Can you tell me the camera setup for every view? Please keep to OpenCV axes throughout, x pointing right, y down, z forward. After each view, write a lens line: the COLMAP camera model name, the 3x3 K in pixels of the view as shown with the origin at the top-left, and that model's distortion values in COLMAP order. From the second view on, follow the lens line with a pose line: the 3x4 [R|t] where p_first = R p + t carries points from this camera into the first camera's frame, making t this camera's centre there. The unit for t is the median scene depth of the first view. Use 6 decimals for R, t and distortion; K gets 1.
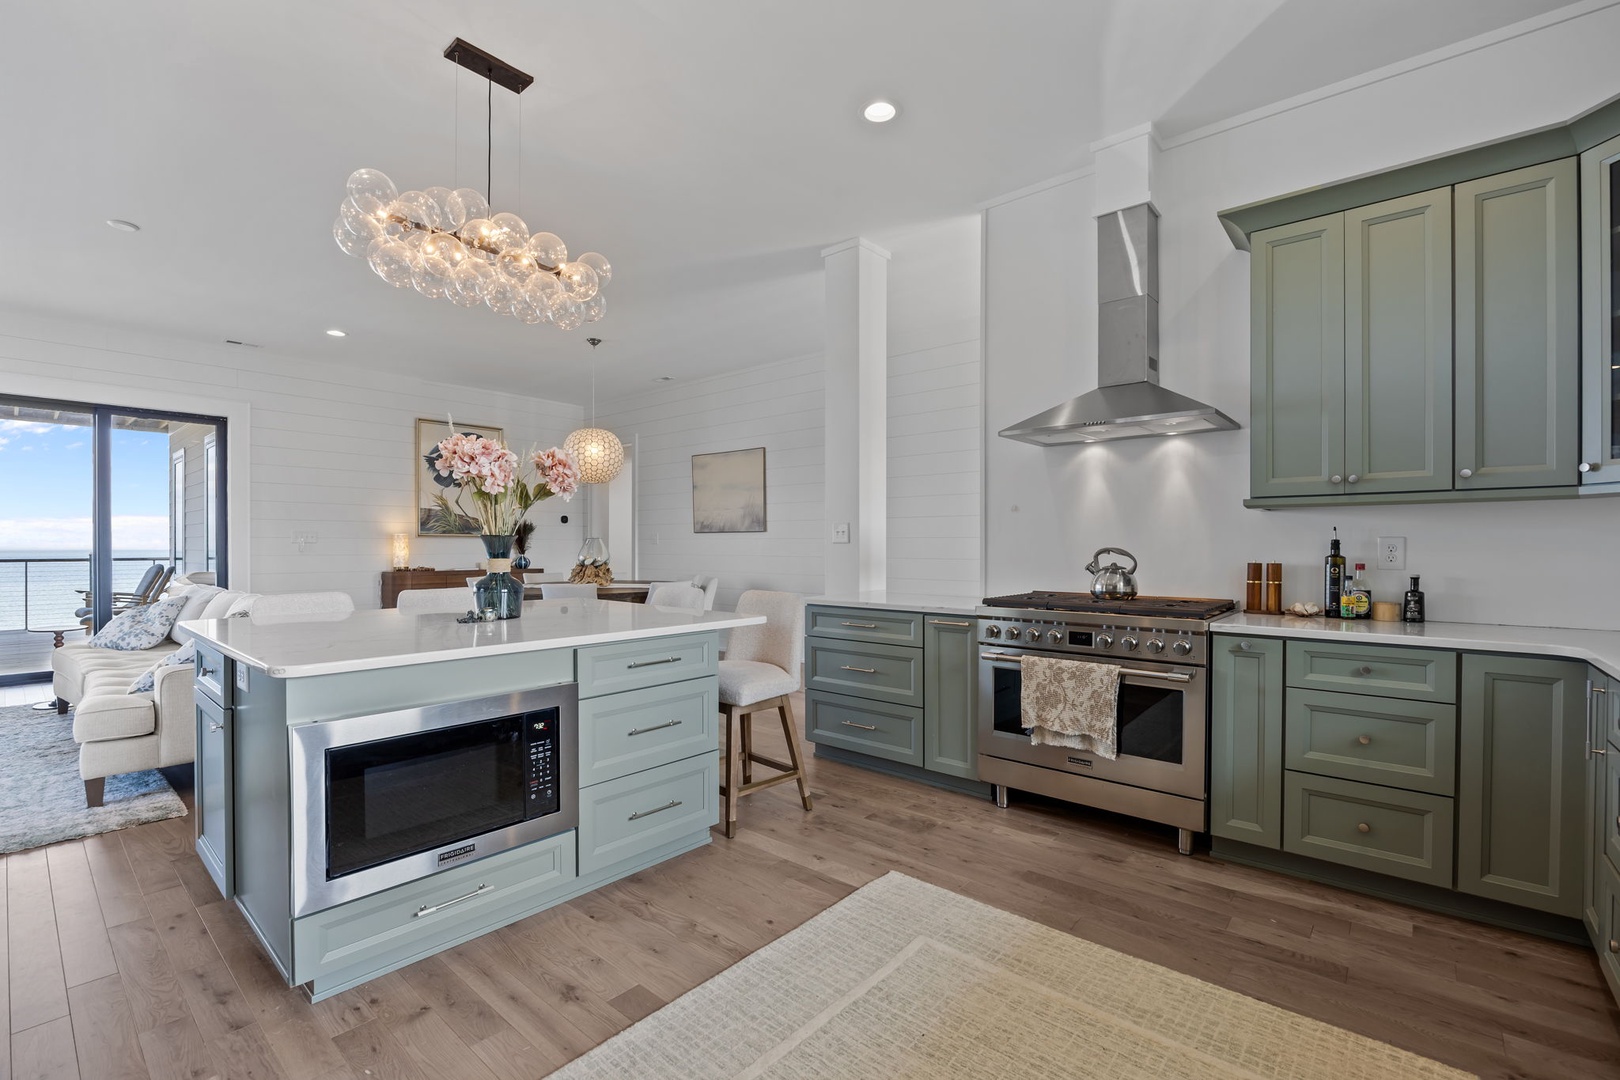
lens RADIAL K [[712.9, 0, 818.1], [0, 712.9, 538.3], [0, 0, 1]] dist [0.000175, 0.000349]
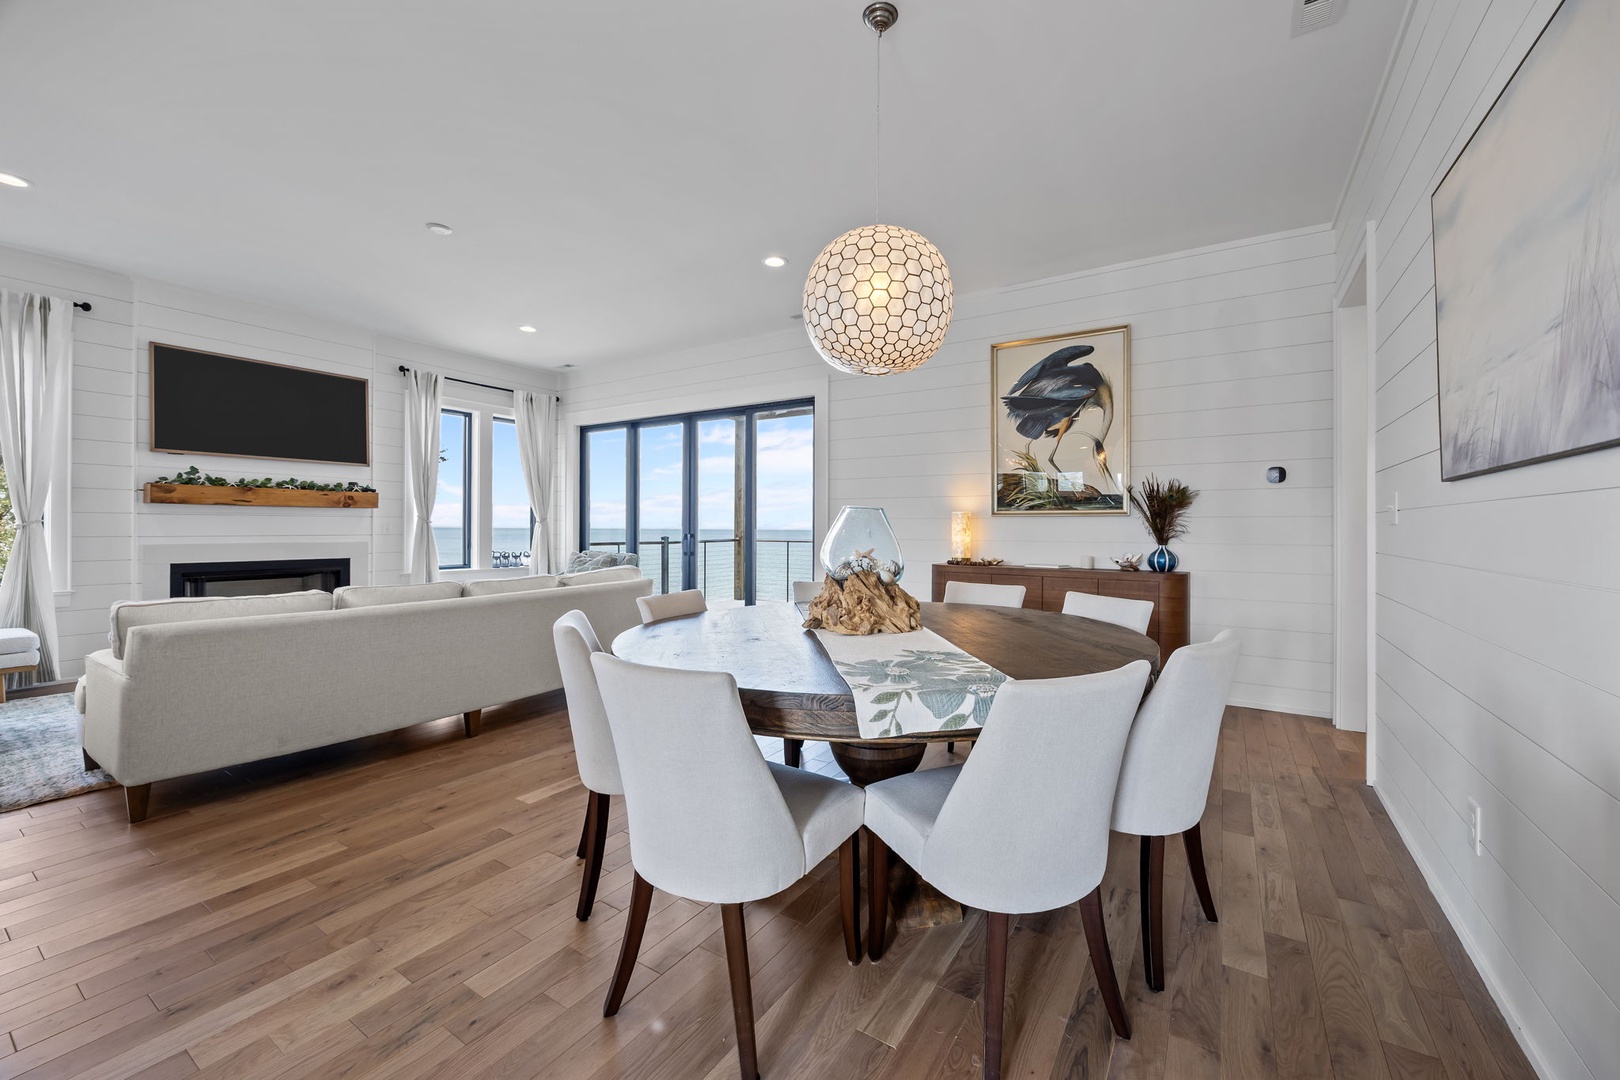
lens RADIAL K [[635.9, 0, 841.4], [0, 635.9, 527.9], [0, 0, 1]] dist [-0.001598, -0.000129]
pose [[0.130459, -0.002861, -0.991450, 0.031029], [0.005818, 0.999981, -0.002120, 0.009870], [0.991437, -0.005491, 0.130473, 0.764646]]
